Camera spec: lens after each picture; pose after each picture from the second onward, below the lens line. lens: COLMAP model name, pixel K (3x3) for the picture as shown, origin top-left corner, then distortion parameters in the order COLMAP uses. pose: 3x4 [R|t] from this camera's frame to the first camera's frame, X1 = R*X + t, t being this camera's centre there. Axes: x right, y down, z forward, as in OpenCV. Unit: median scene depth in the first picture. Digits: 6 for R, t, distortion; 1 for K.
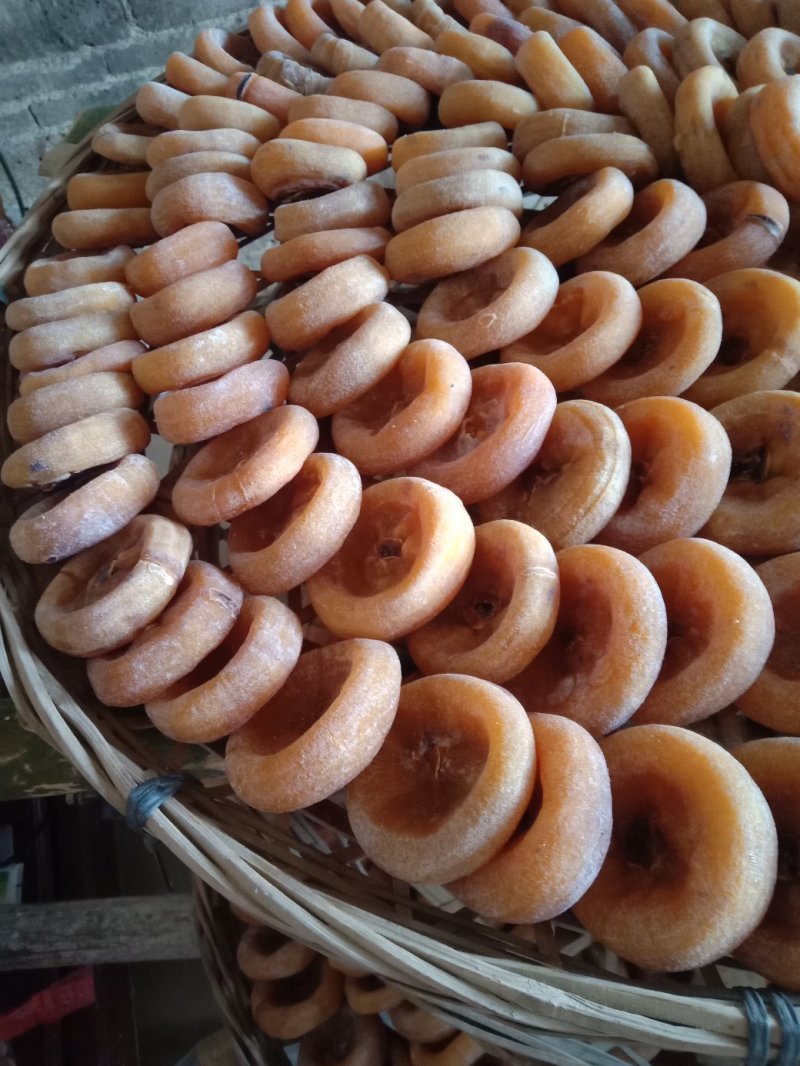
lens RADIAL K [[795.0, 0, 401.2], [0, 795.0, 531.3], [0, 0, 1]] dist [0.083736, -0.143096]
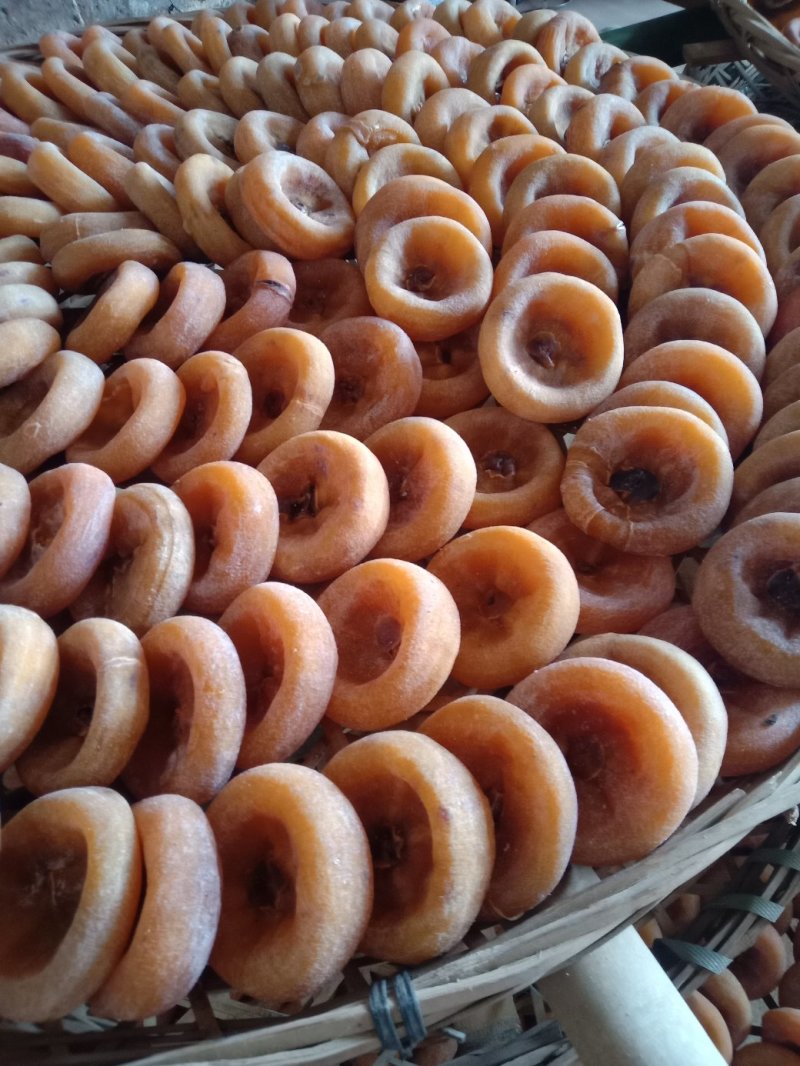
lens RADIAL K [[795.0, 0, 401.2], [0, 795.0, 531.3], [0, 0, 1]] dist [0.083736, -0.143096]
pose [[0.917850, -0.278875, 0.282452, 0.236885], [0.297790, 0.954291, -0.025488, 0.022650], [-0.262434, 0.107506, 0.958943, -0.079896]]
